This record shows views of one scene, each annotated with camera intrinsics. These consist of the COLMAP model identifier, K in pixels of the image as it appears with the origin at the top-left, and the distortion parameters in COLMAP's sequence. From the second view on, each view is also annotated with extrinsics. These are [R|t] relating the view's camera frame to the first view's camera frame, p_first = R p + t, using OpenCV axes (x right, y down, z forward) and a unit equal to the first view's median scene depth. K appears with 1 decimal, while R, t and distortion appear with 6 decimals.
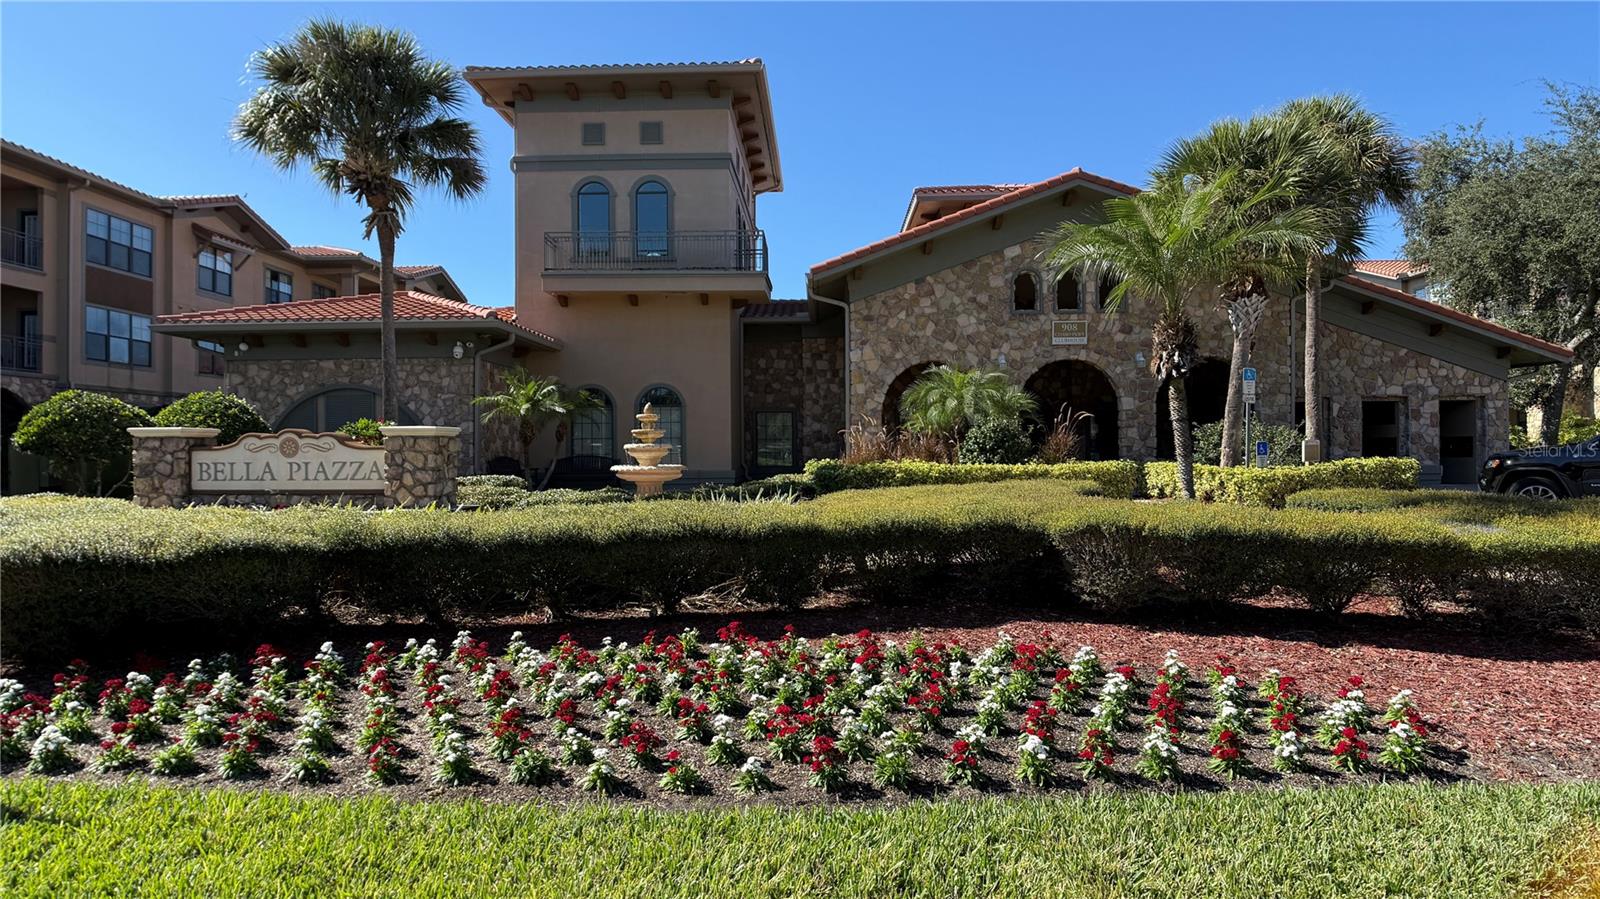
lens RADIAL K [[829.7, 0, 800.0], [0, 829.7, 449.5], [0, 0, 1]] dist [0.001550, -0.018963]
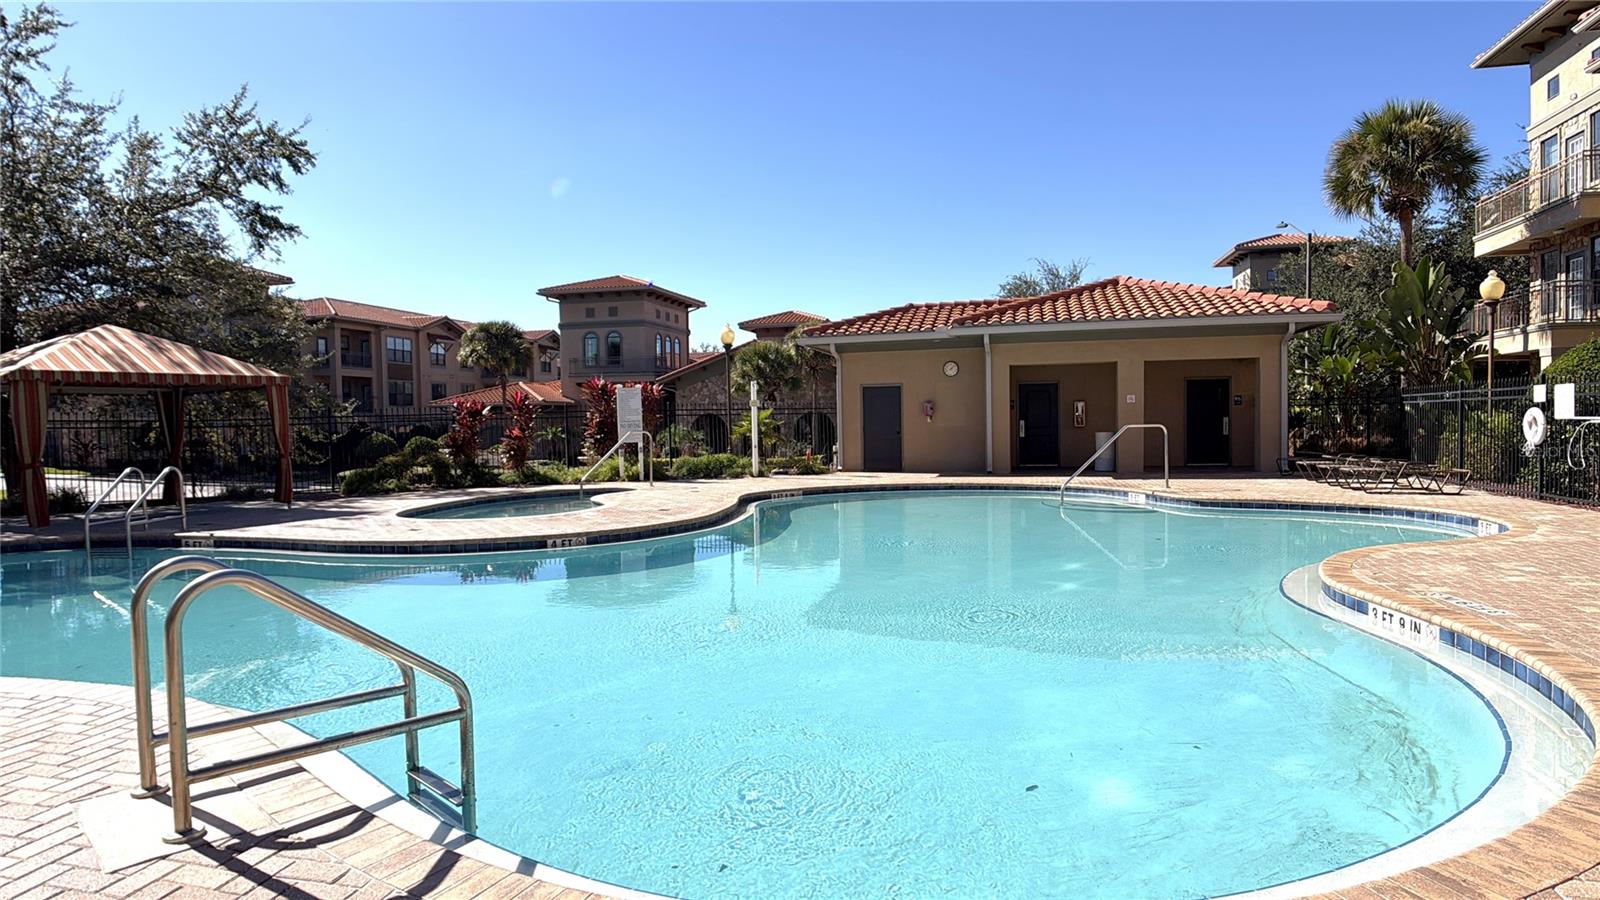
lens RADIAL K [[829.7, 0, 800.0], [0, 829.7, 450.0], [0, 0, 1]] dist [0.001550, -0.018963]
pose [[0.984919, -0.003413, -0.172982, 0.743720], [0.011476, 0.998892, 0.045633, -0.090959], [0.172635, -0.046930, 0.983867, -1.233026]]
